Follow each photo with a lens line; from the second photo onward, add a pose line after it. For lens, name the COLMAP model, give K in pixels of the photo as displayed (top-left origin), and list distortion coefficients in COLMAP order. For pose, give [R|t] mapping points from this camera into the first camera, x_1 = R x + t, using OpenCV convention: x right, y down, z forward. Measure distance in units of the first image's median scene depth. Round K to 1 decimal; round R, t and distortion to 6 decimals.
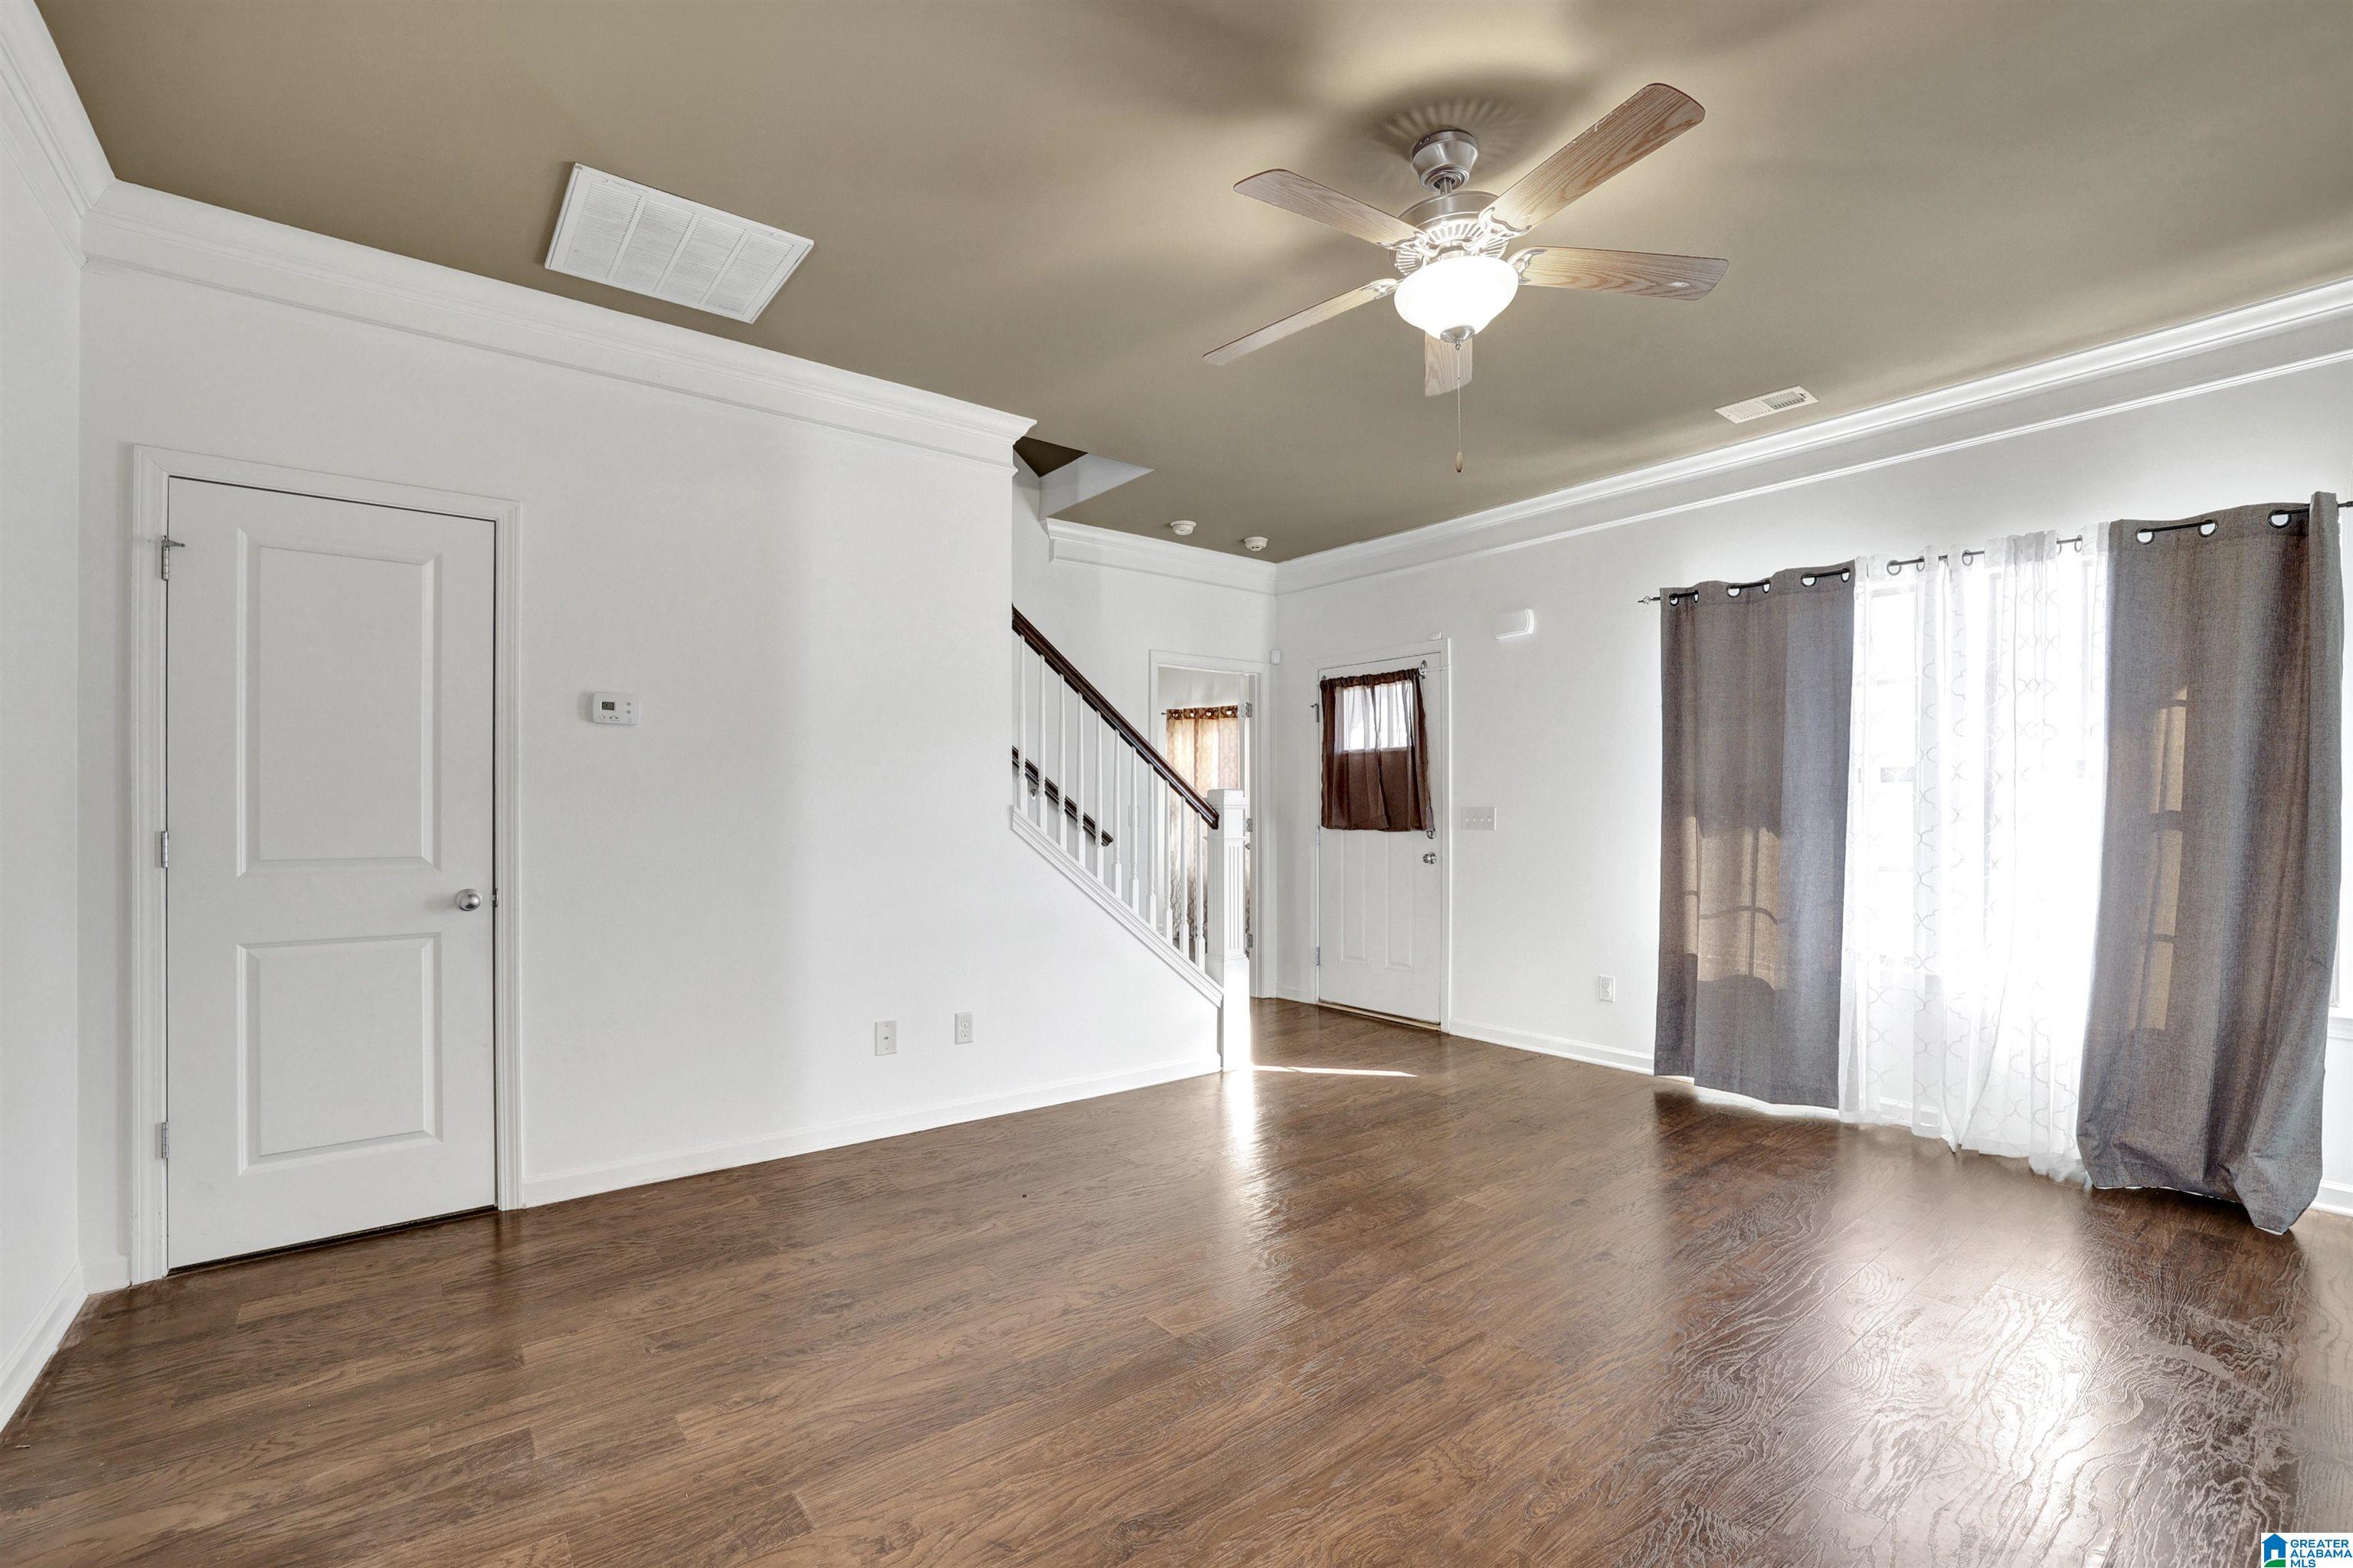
lens RADIAL K [[1023.2, 0, 1174.5], [0, 1023.2, 806.9], [0, 0, 1]] dist [-0.025541, 0.012222]
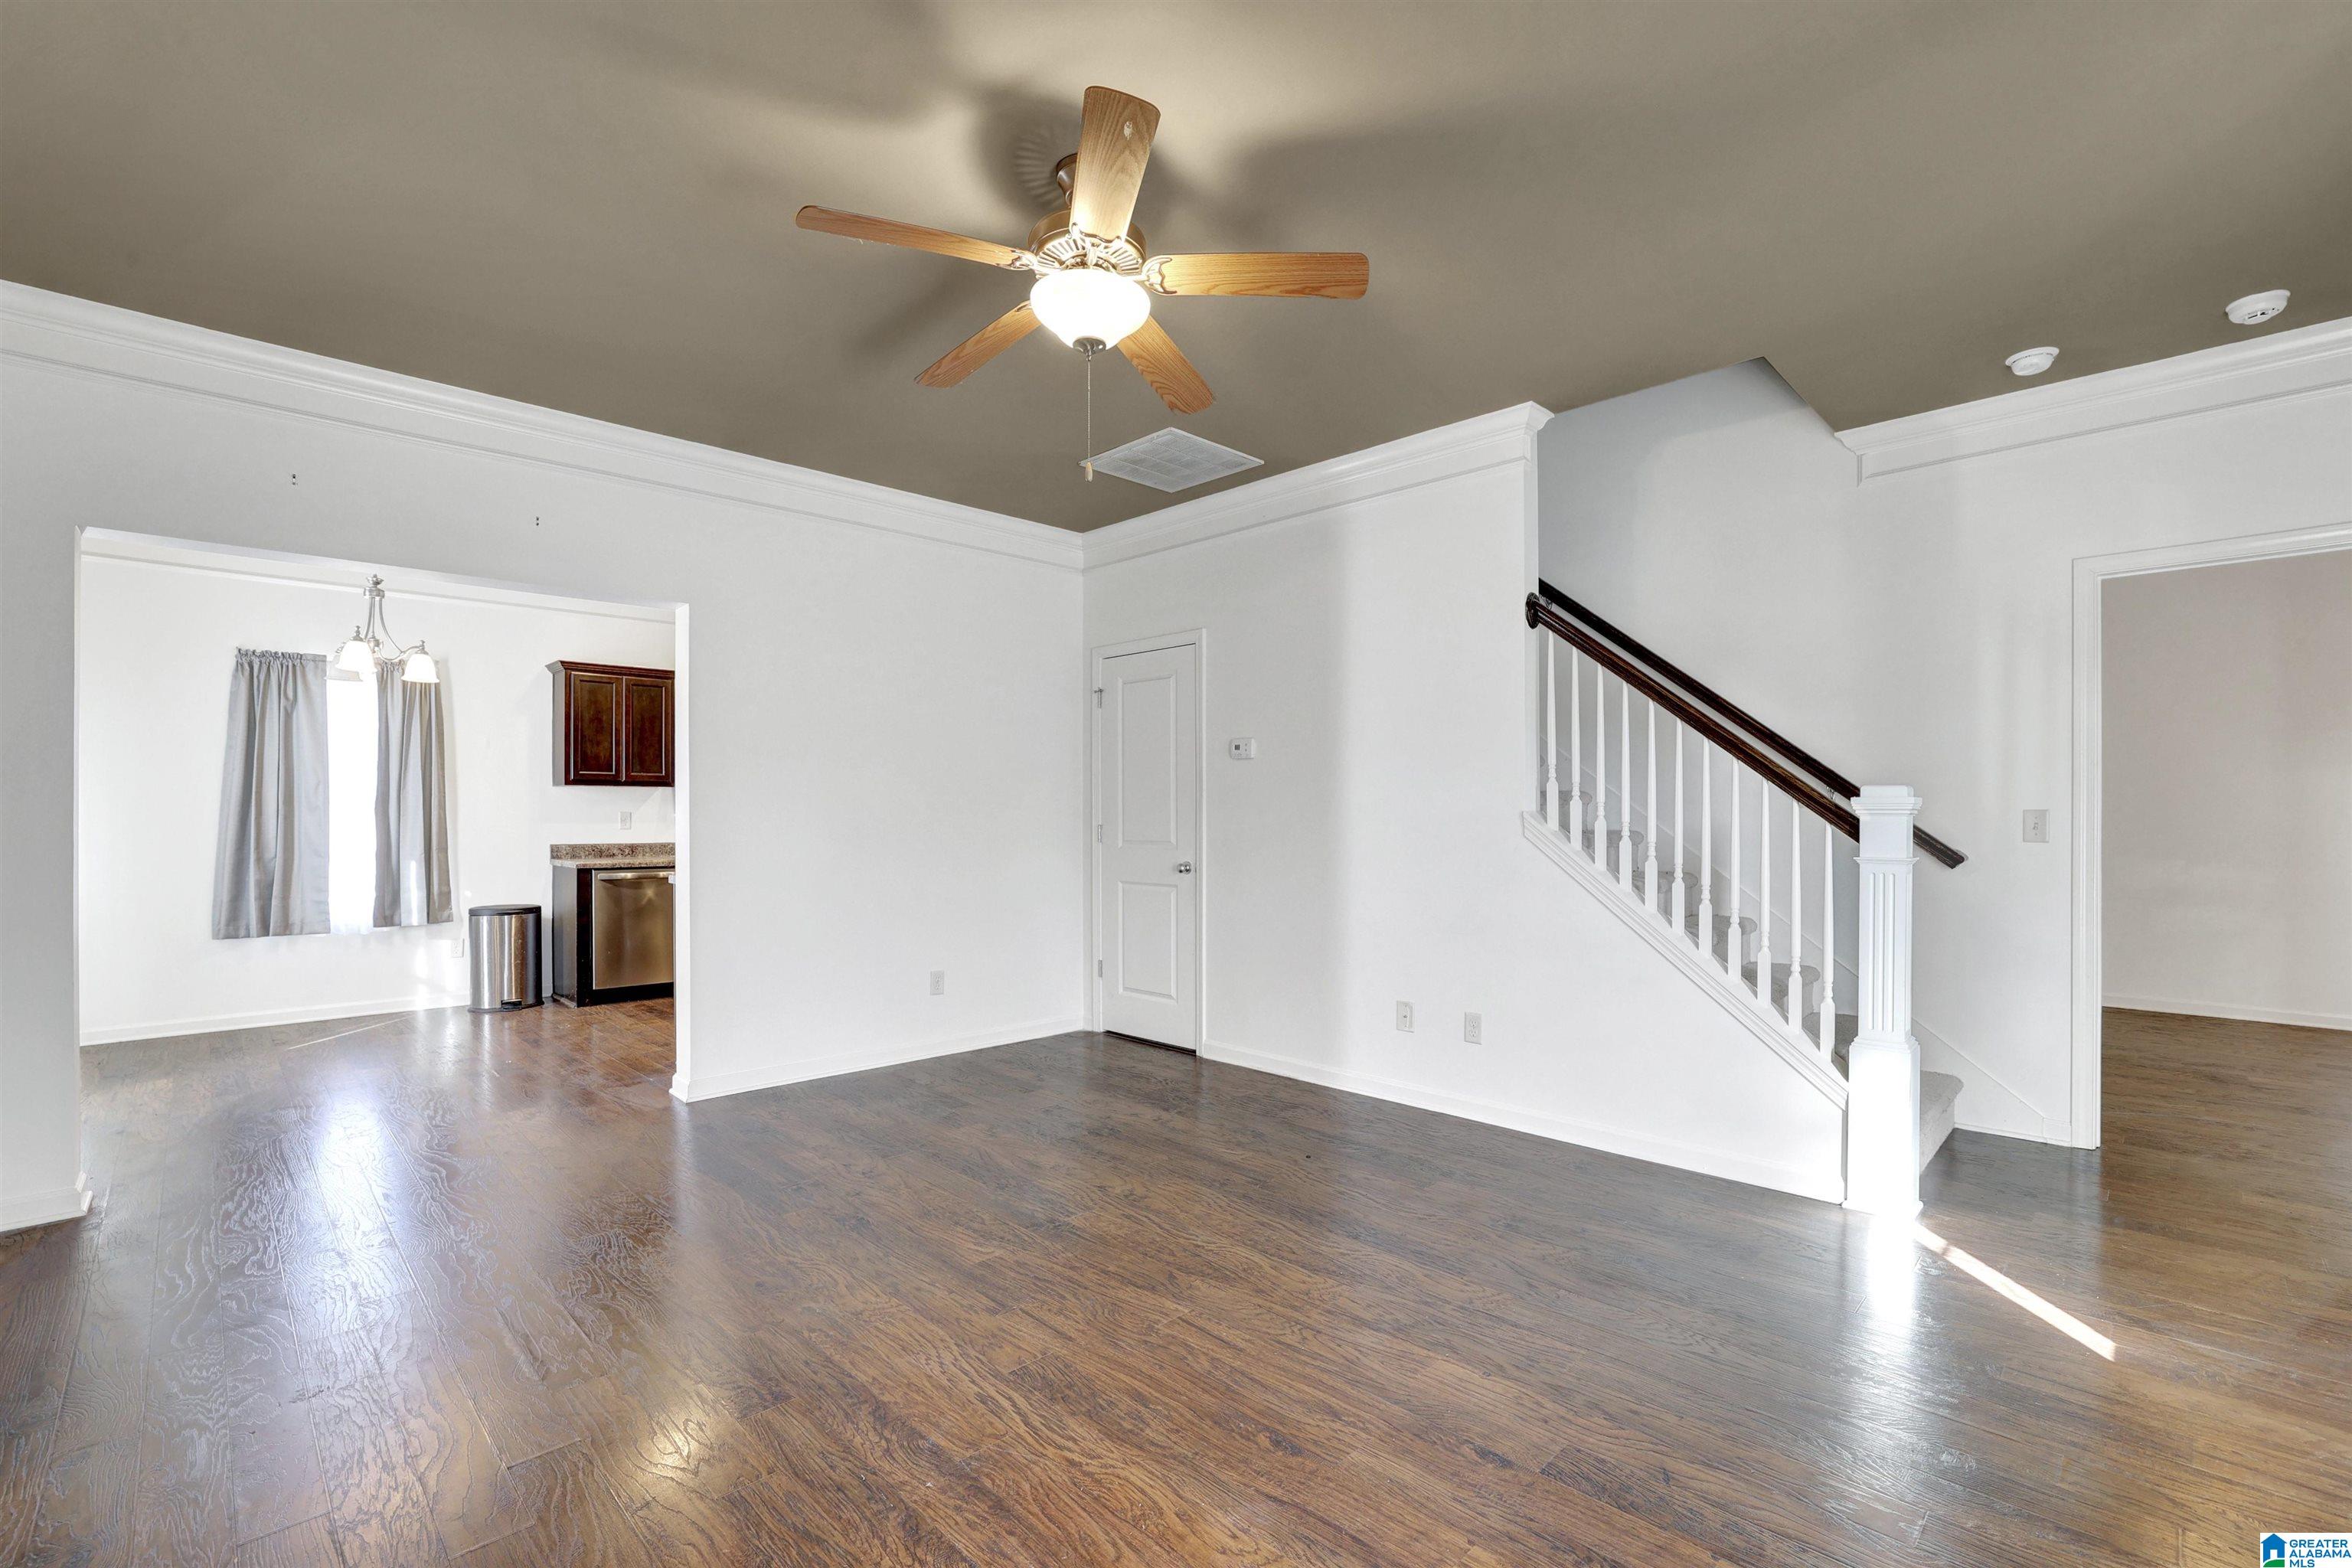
lens RADIAL K [[1022.7, 0, 1174.0], [0, 1022.7, 806.9], [0, 0, 1]] dist [-0.025541, 0.012222]
pose [[0.130208, -0.007060, -0.991462, 1.498239], [0.001750, 0.999975, -0.006891, 0.001634], [0.991485, -0.000838, 0.130217, 1.103356]]
